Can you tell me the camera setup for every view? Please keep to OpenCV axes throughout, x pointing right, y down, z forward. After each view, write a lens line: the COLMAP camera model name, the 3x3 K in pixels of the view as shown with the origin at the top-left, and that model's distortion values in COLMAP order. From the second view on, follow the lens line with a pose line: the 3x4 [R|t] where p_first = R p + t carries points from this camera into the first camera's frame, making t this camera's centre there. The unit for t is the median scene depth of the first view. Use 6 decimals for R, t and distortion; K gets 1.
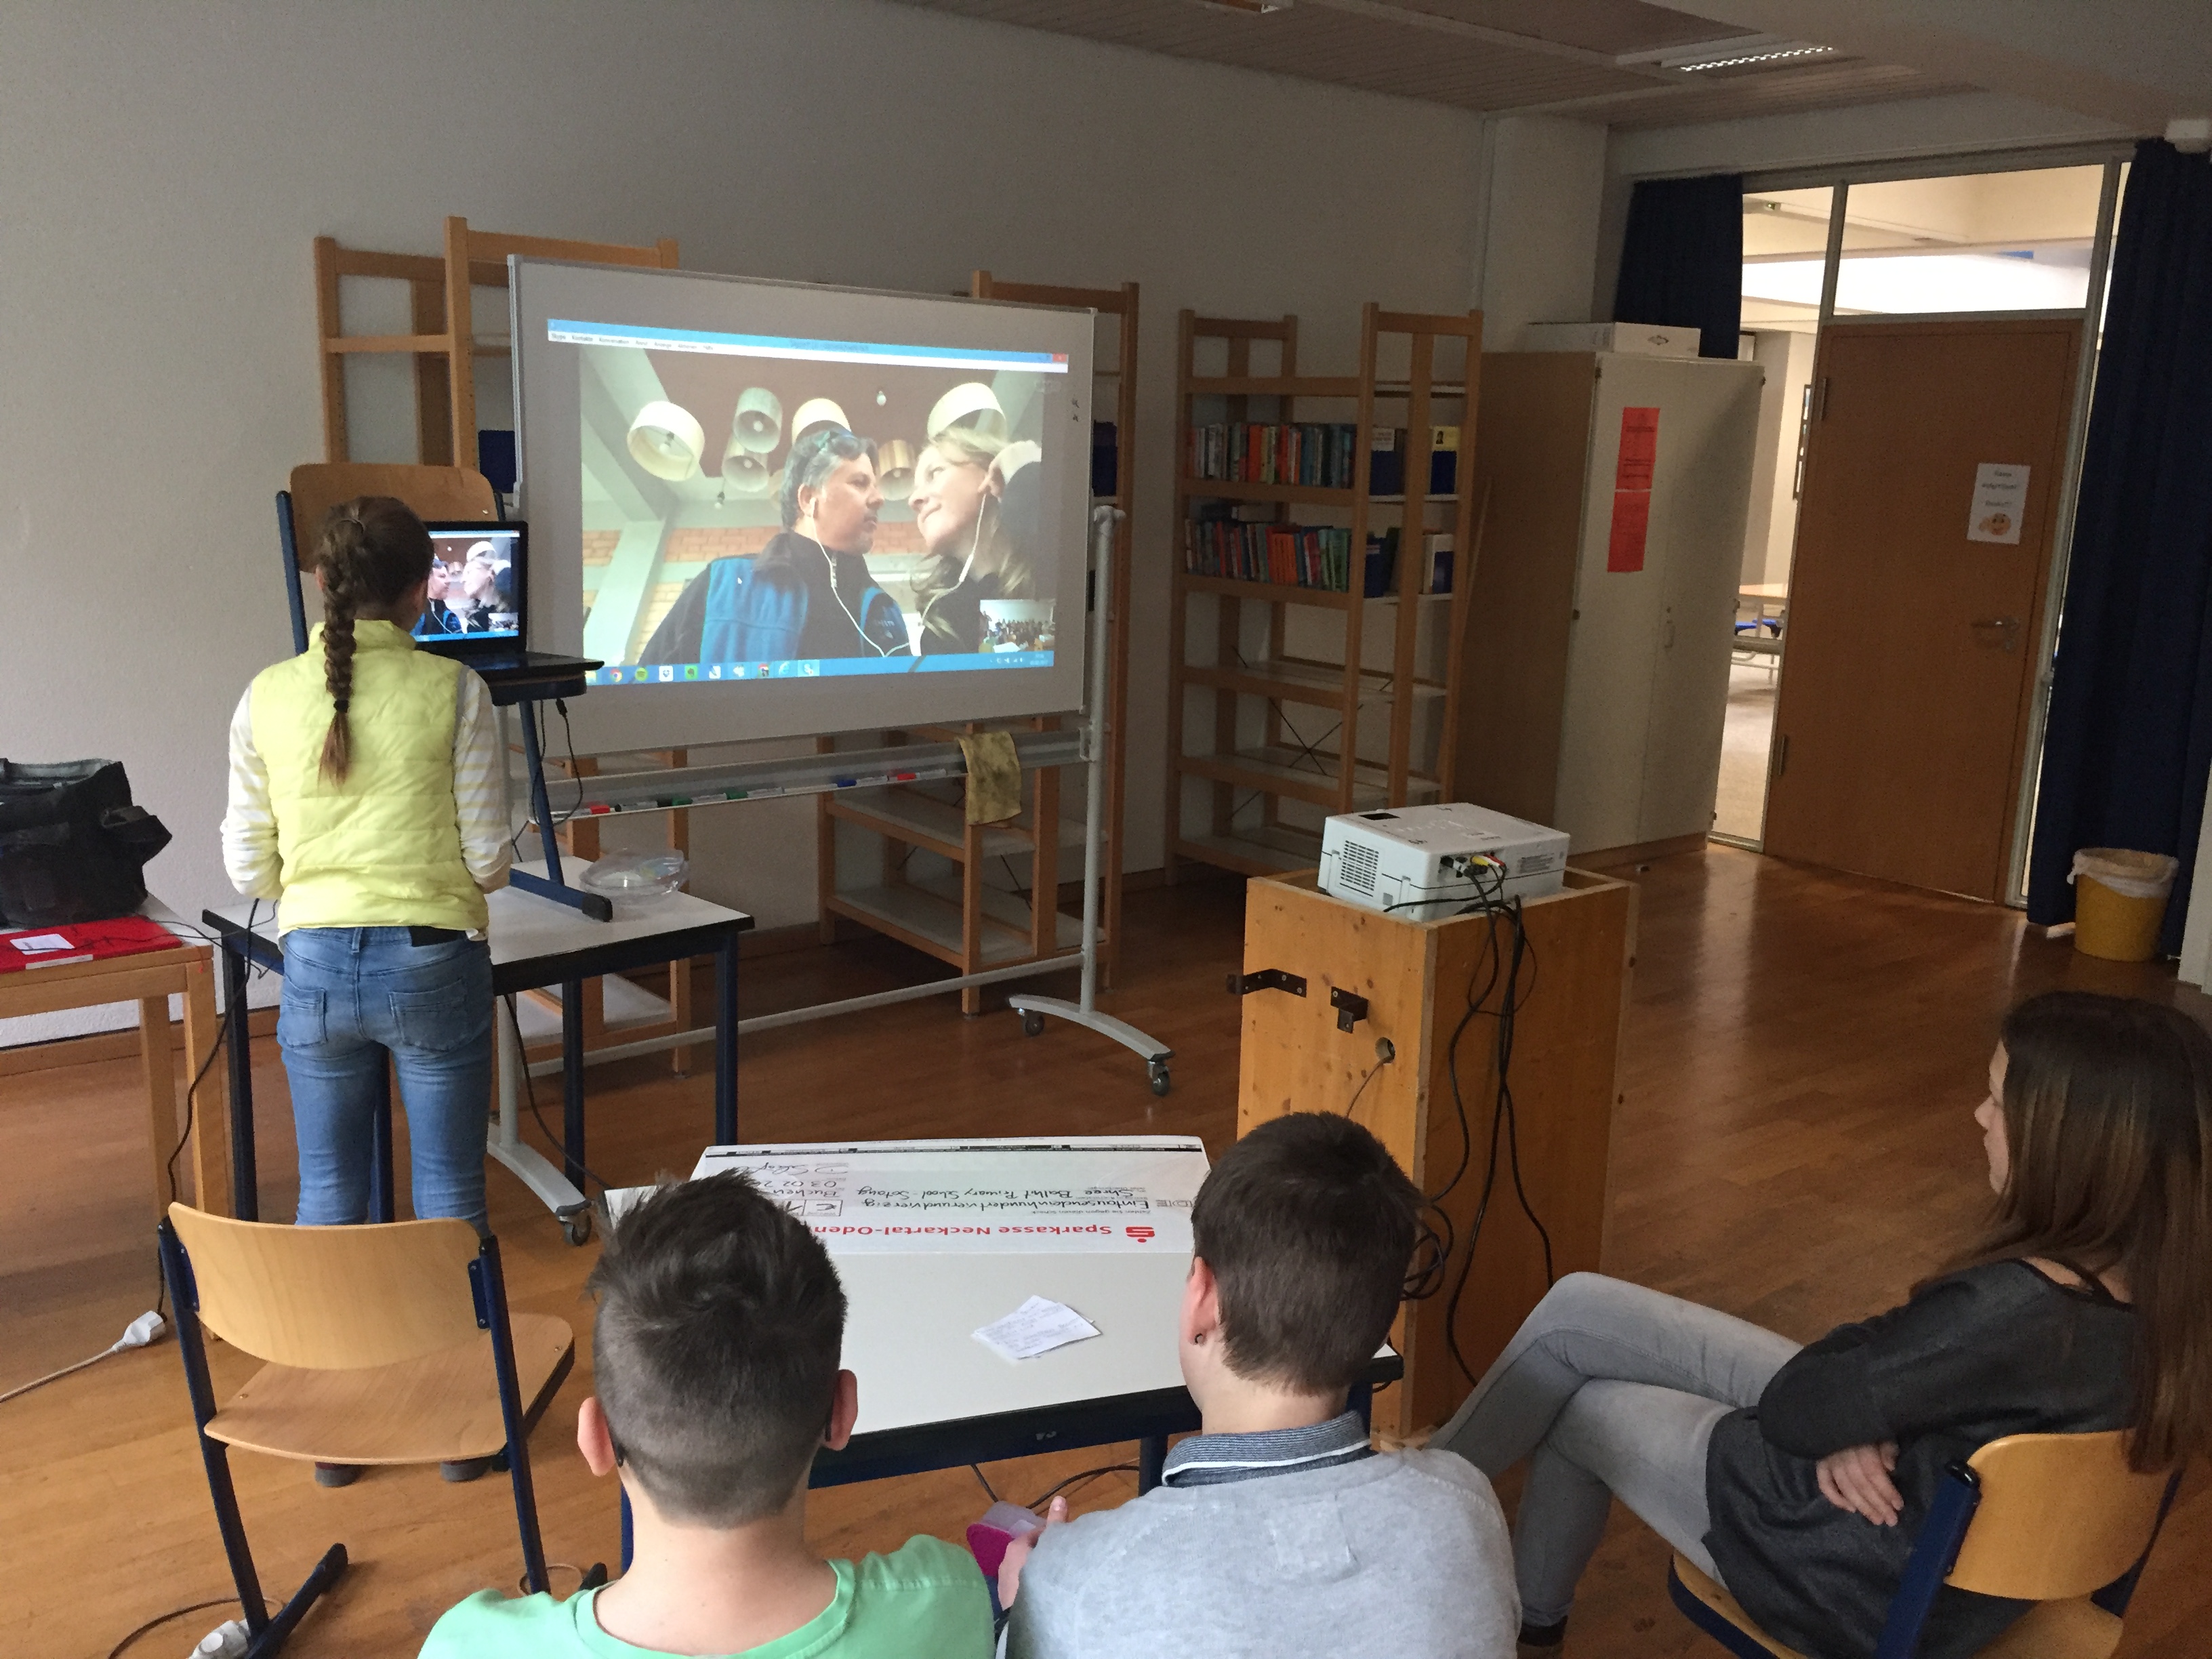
lens RADIAL K [[1904.4, 0, 1106.0], [0, 1904.4, 829.5], [0, 0, 1]] dist [0.076893, -0.080824]
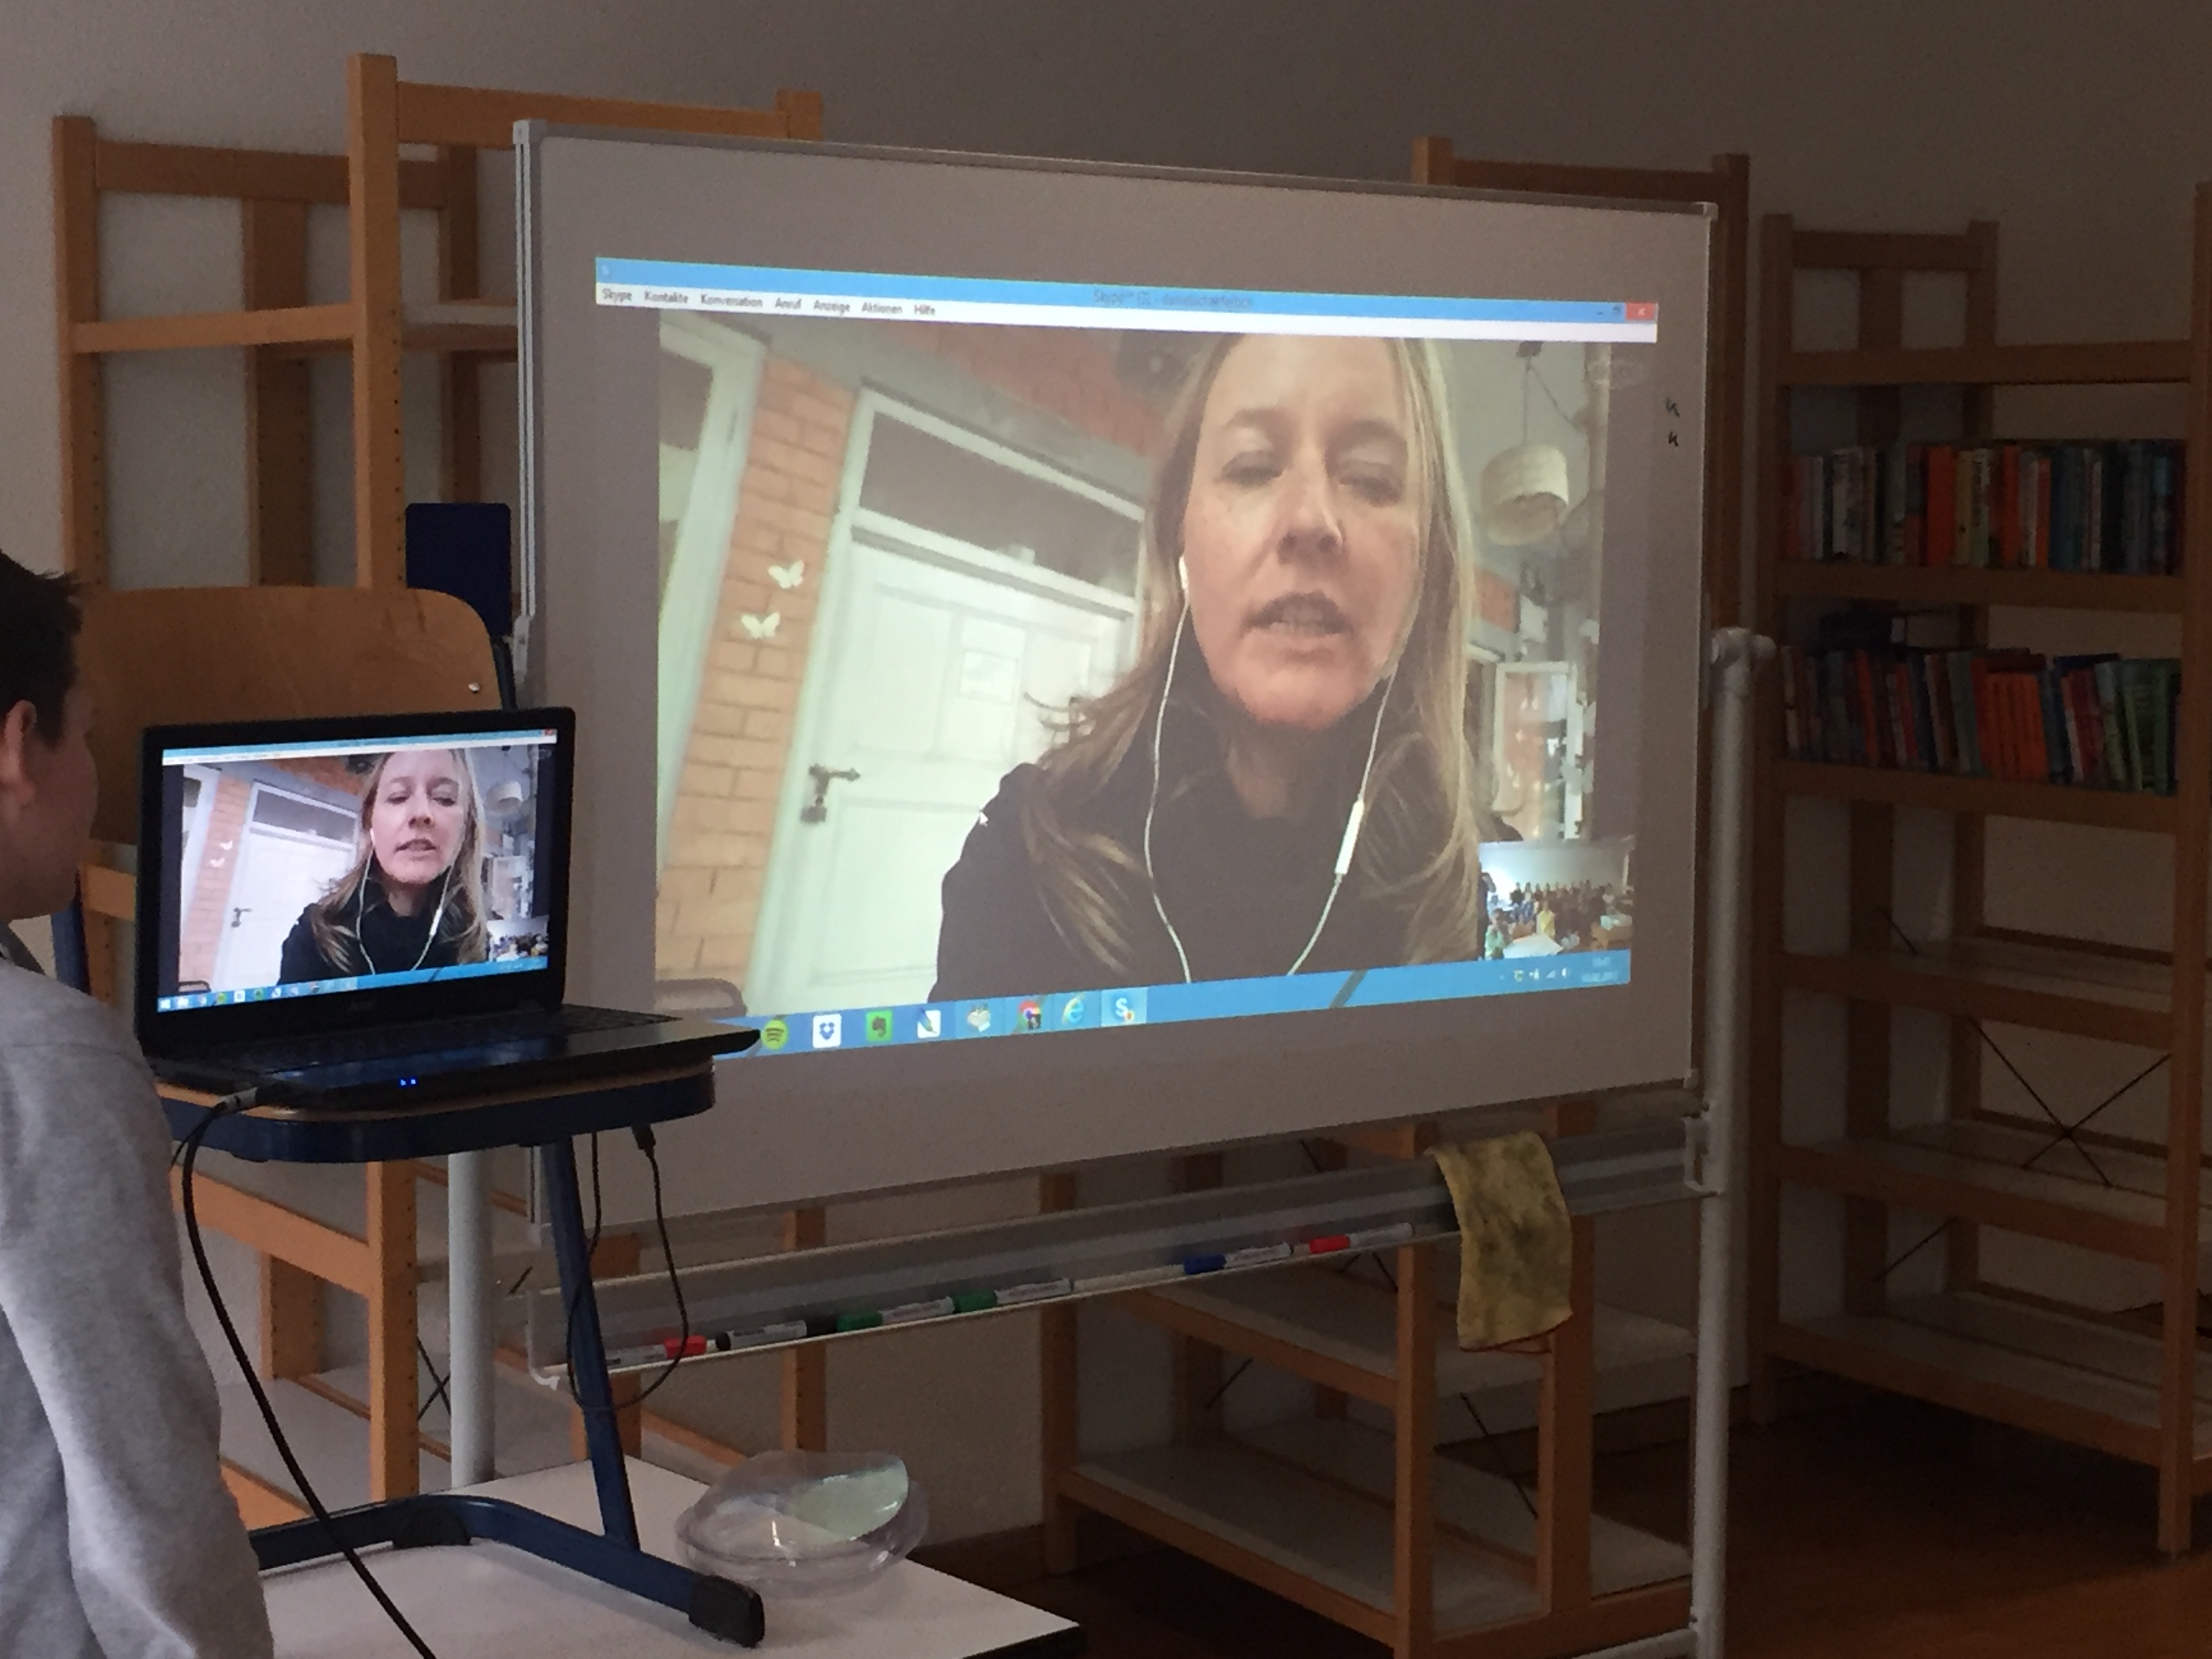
lens RADIAL K [[3598.5, 0, 1106.0], [0, 3598.5, 829.5], [0, 0, 1]] dist [0.039085, 0.104164]
pose [[0.997541, -0.019211, -0.067404, -0.089973], [0.011883, 0.994136, -0.107482, -0.031234], [0.069073, 0.106416, 0.991920, 0.143123]]
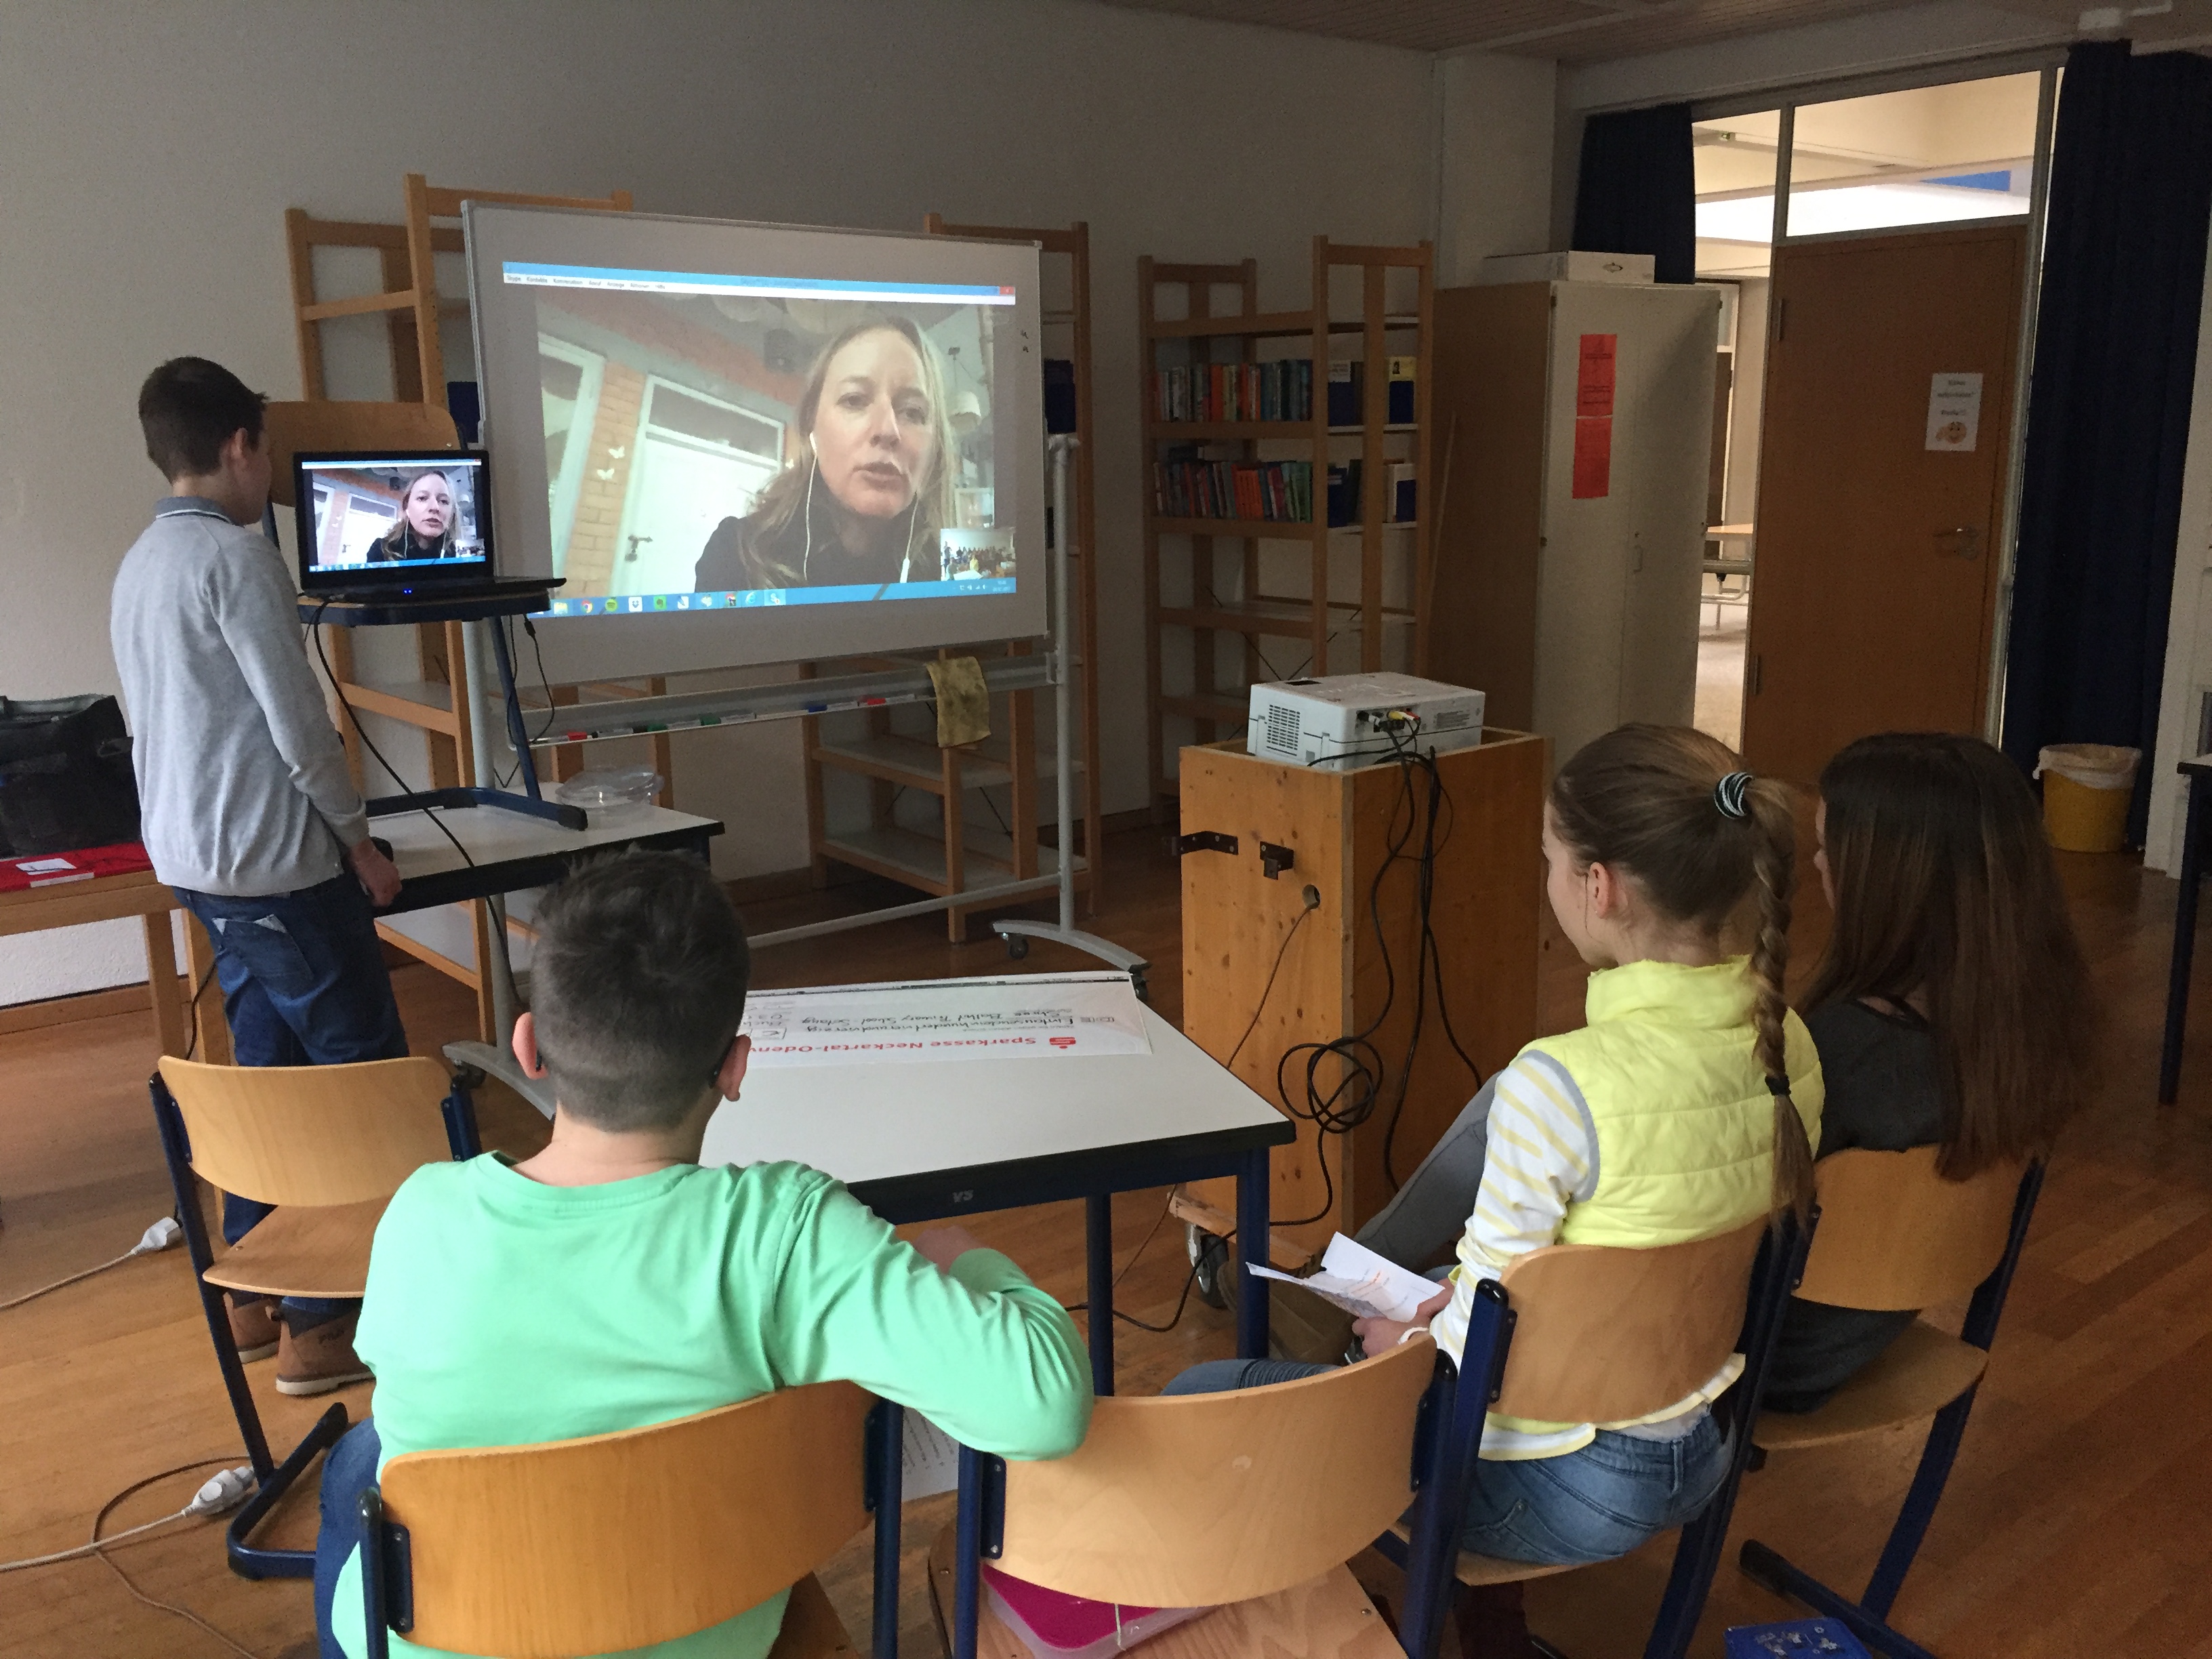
lens RADIAL K [[1904.4, 0, 1106.0], [0, 1904.4, 829.5], [0, 0, 1]] dist [0.076893, -0.080824]
pose [[0.998987, -0.043265, -0.012391, 0.027456], [0.043294, 0.999060, 0.002048, 0.041239], [0.012291, -0.002583, 0.999921, -0.031213]]
